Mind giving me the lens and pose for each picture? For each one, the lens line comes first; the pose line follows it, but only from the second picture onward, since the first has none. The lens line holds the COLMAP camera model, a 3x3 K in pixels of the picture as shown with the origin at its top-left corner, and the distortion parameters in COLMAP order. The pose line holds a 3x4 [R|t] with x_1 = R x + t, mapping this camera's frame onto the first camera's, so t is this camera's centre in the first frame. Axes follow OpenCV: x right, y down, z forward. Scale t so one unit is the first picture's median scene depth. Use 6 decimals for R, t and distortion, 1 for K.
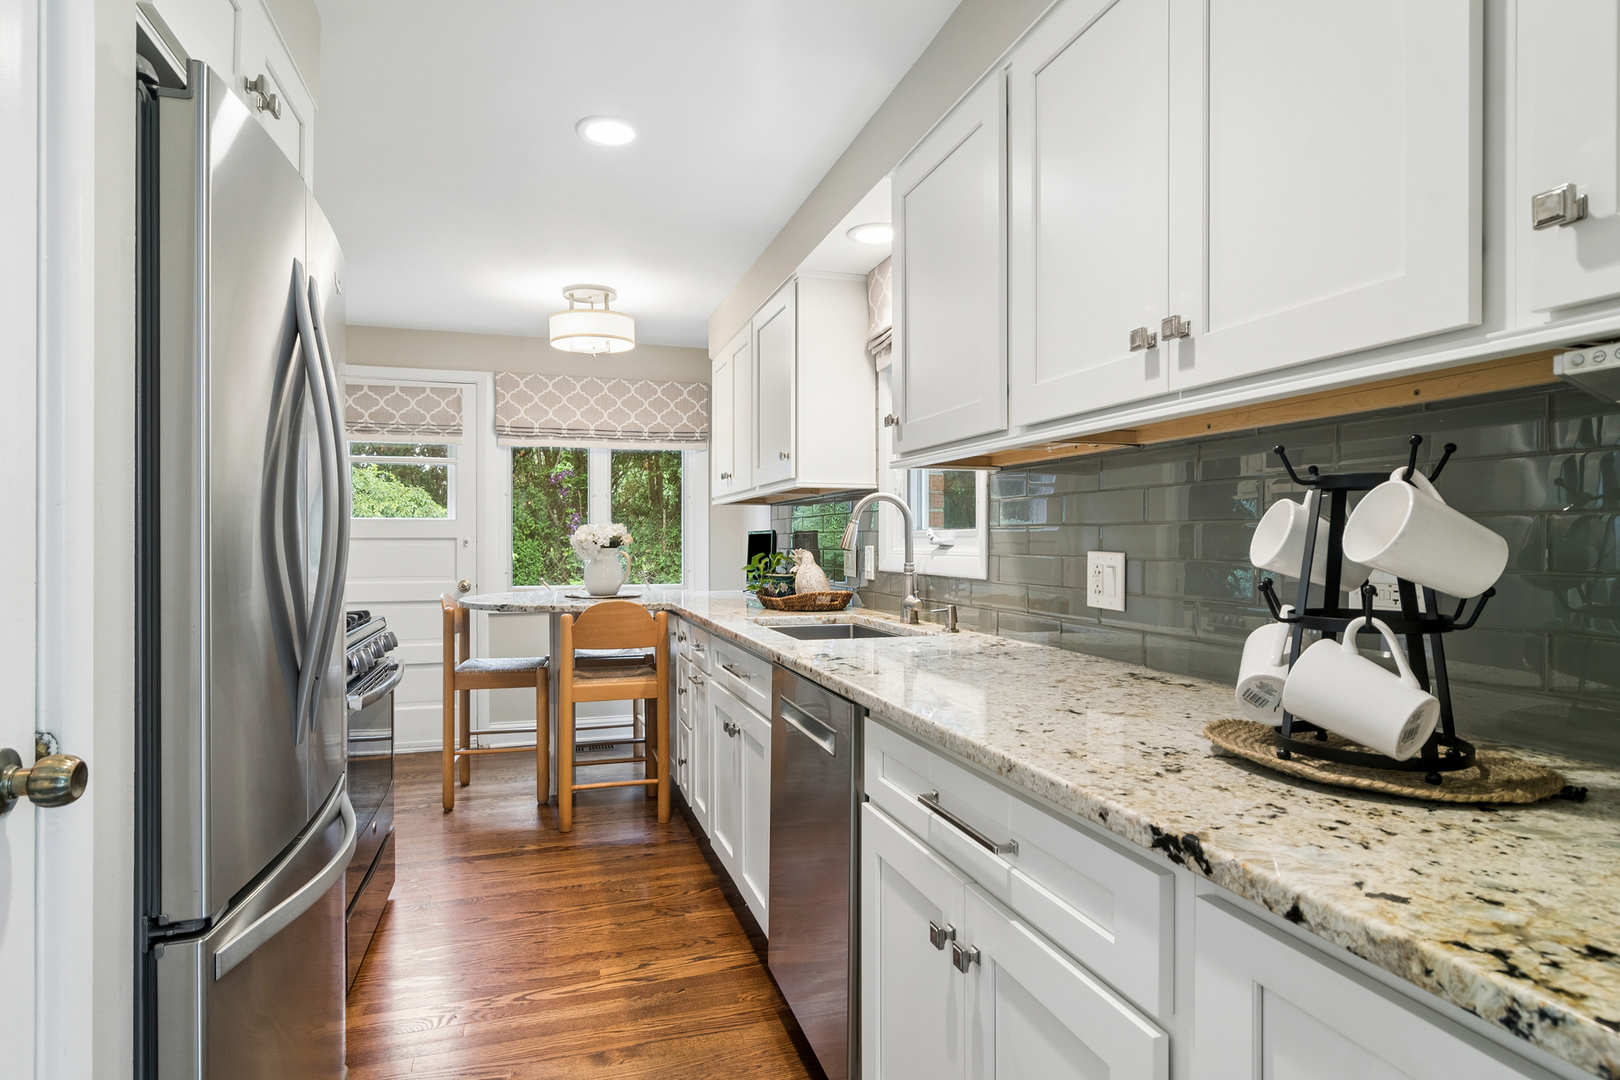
lens RADIAL K [[874.0, 0, 807.7], [0, 874.0, 532.7], [0, 0, 1]] dist [-0.002227, 0.000148]
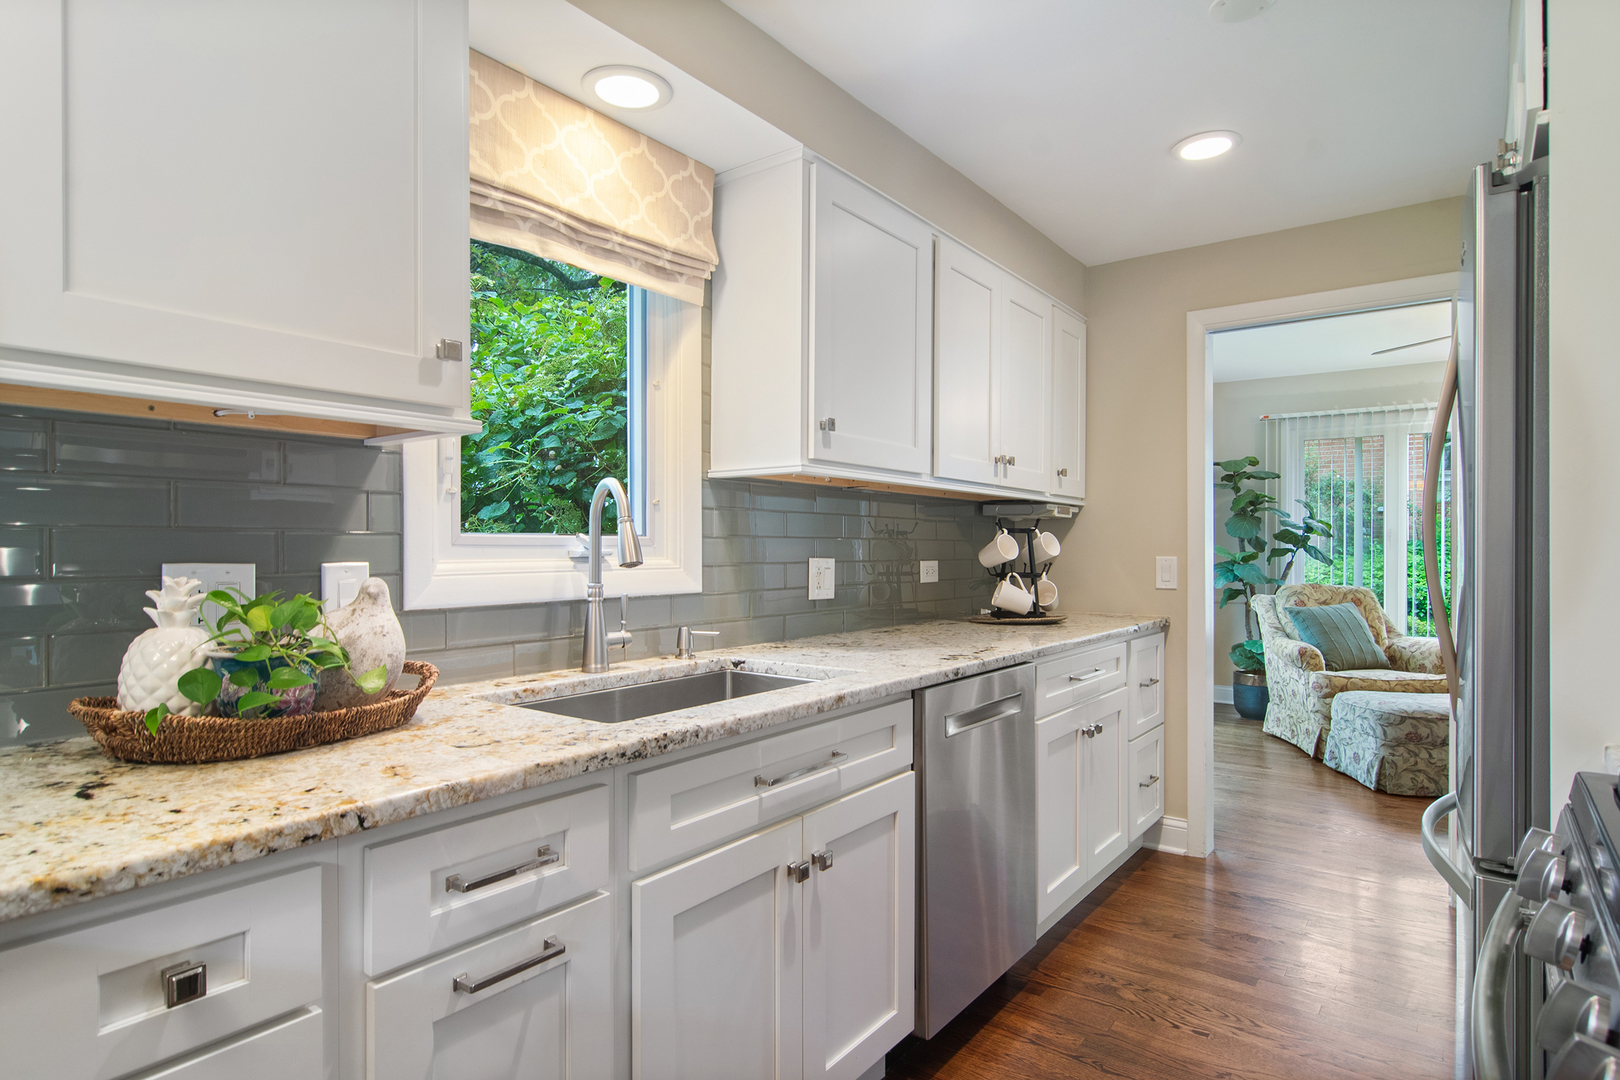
lens RADIAL K [[879.8, 0, 804.4], [0, 879.8, 550.2], [0, 0, 1]] dist [0.000422, 0.000056]
pose [[-0.571979, -0.002048, 0.820266, -0.389654], [-0.006704, 0.999975, -0.002178, 0.006278], [-0.820241, -0.006745, -0.571979, 0.902333]]
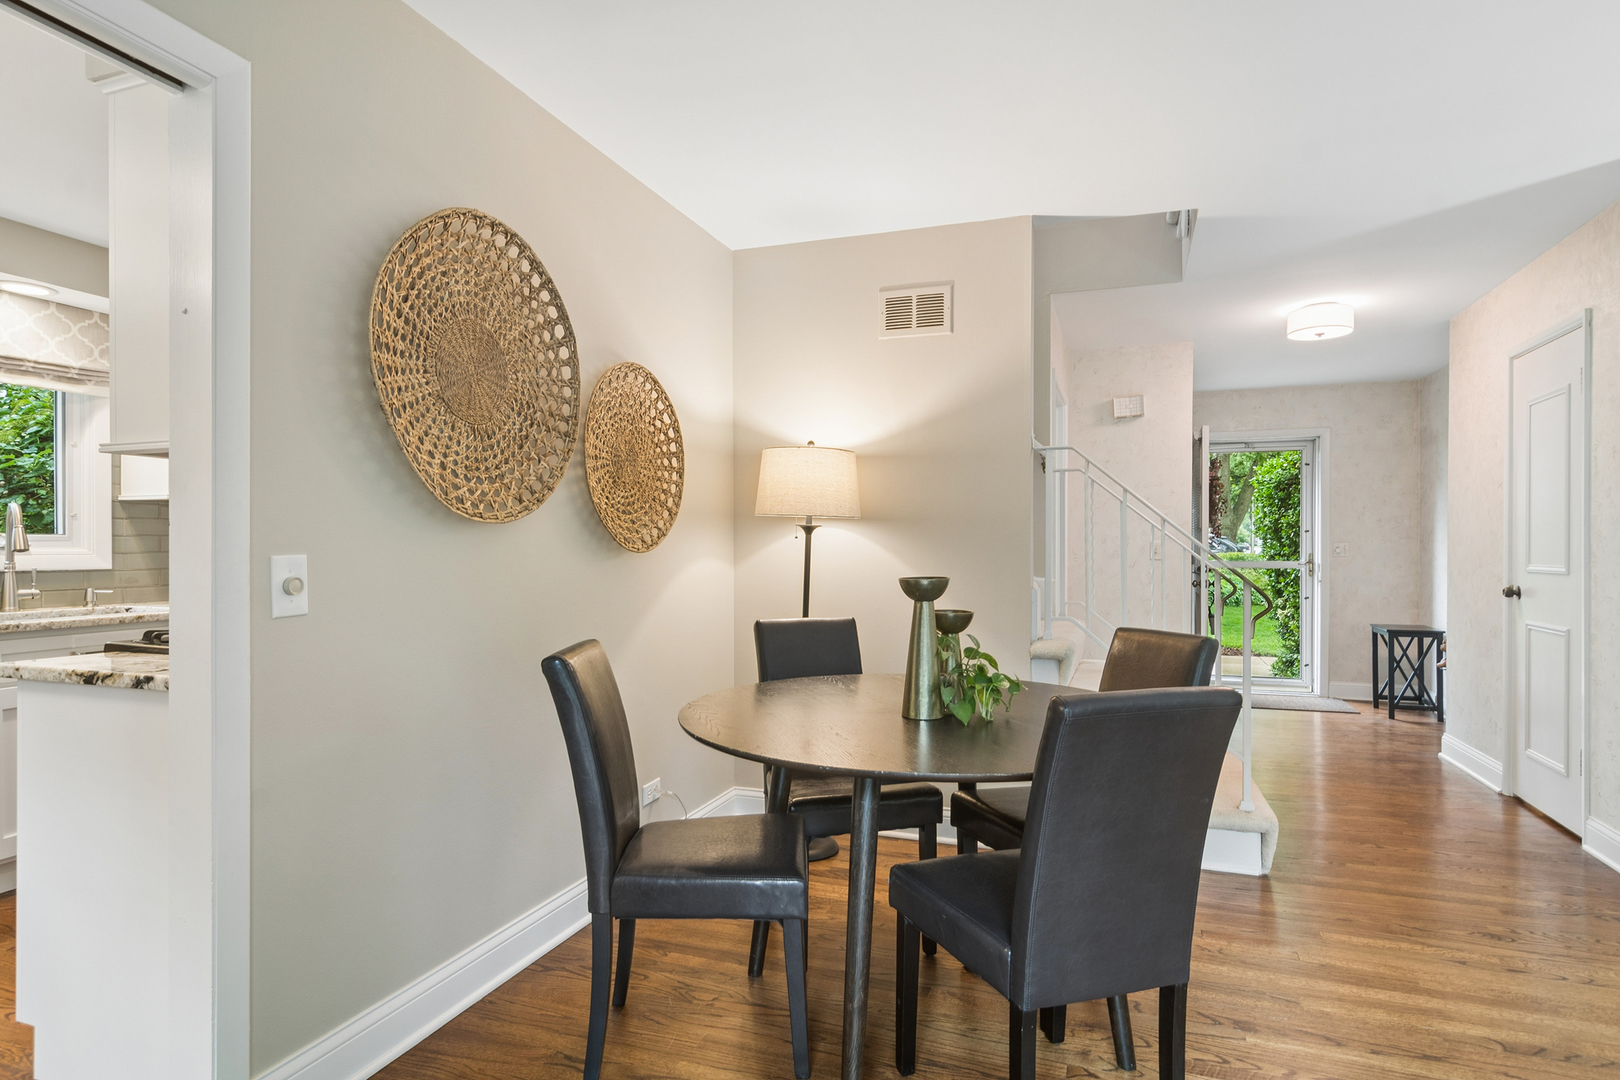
lens RADIAL K [[865.7, 0, 809.8], [0, 865.7, 551.0], [0, 0, 1]] dist [-0.001080, -0.000569]
pose [[-0.791568, -0.005502, 0.611056, -1.052398], [-0.006151, 0.999981, 0.001036, 0.008059], [-0.611050, -0.002939, -0.791587, 0.909855]]
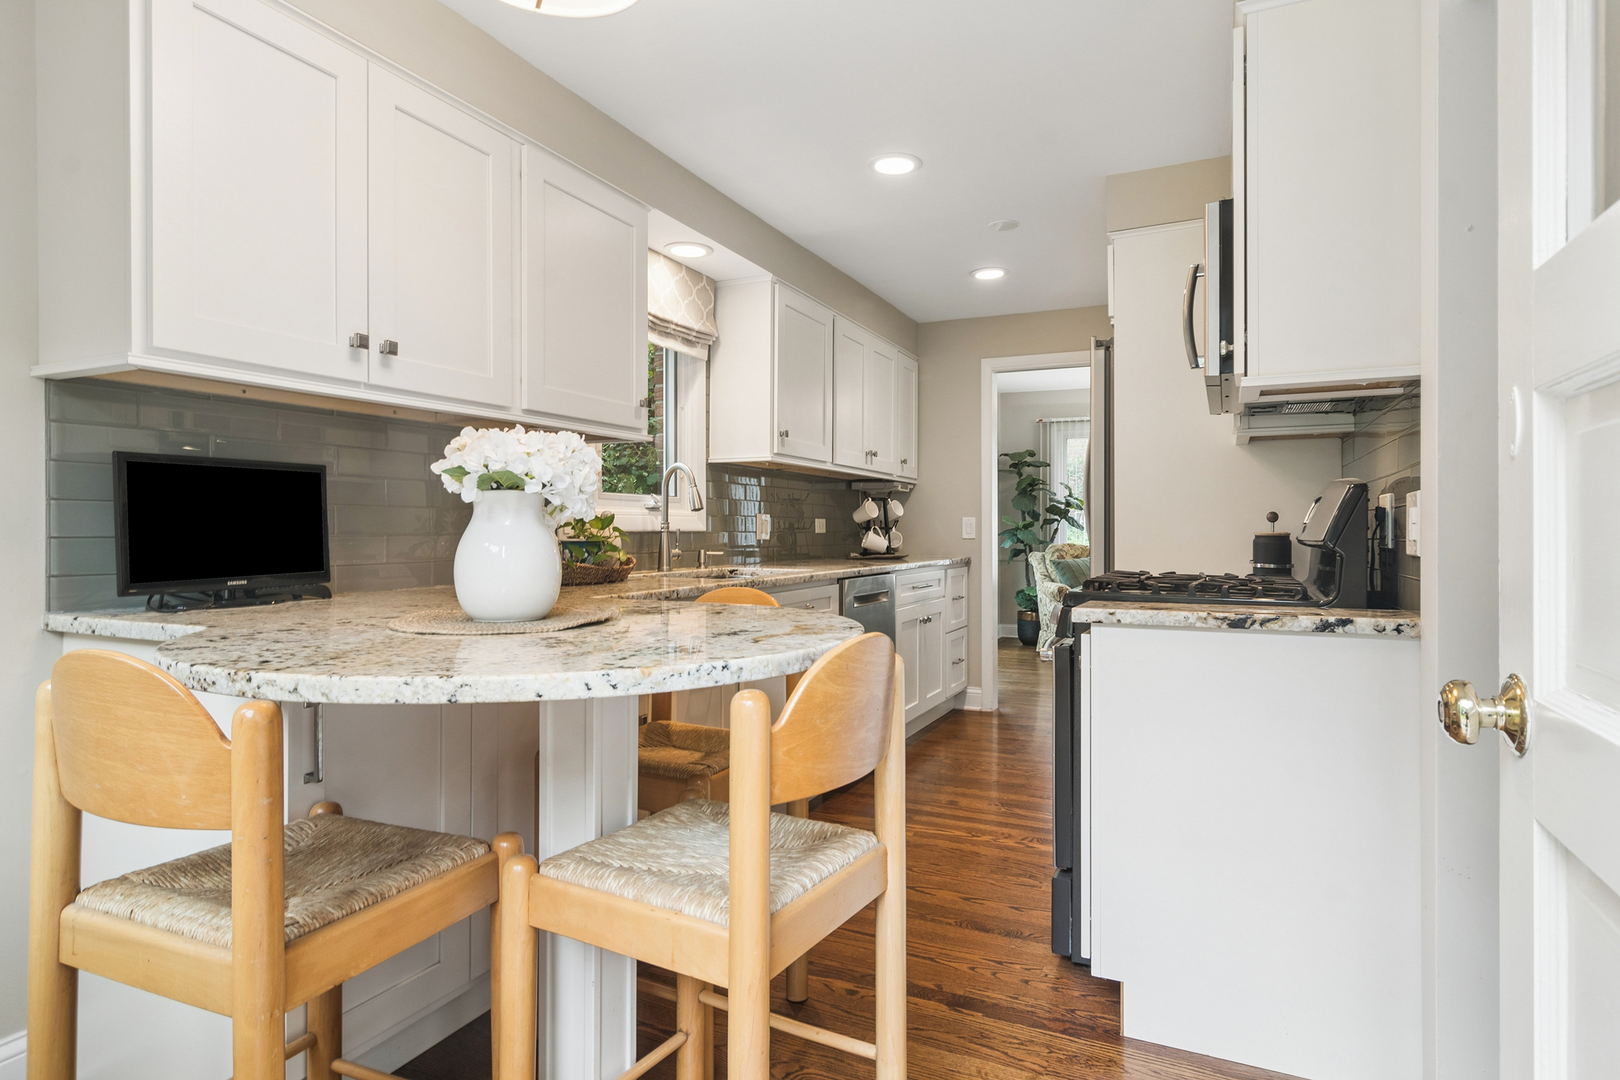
lens RADIAL K [[874.0, 0, 807.7], [0, 874.0, 532.7], [0, 0, 1]] dist [-0.002227, 0.000148]
pose [[-0.726428, -0.002704, 0.687237, -0.616157], [-0.005278, 0.999985, -0.001644, 0.035377], [-0.687223, -0.004821, -0.726431, 1.244630]]
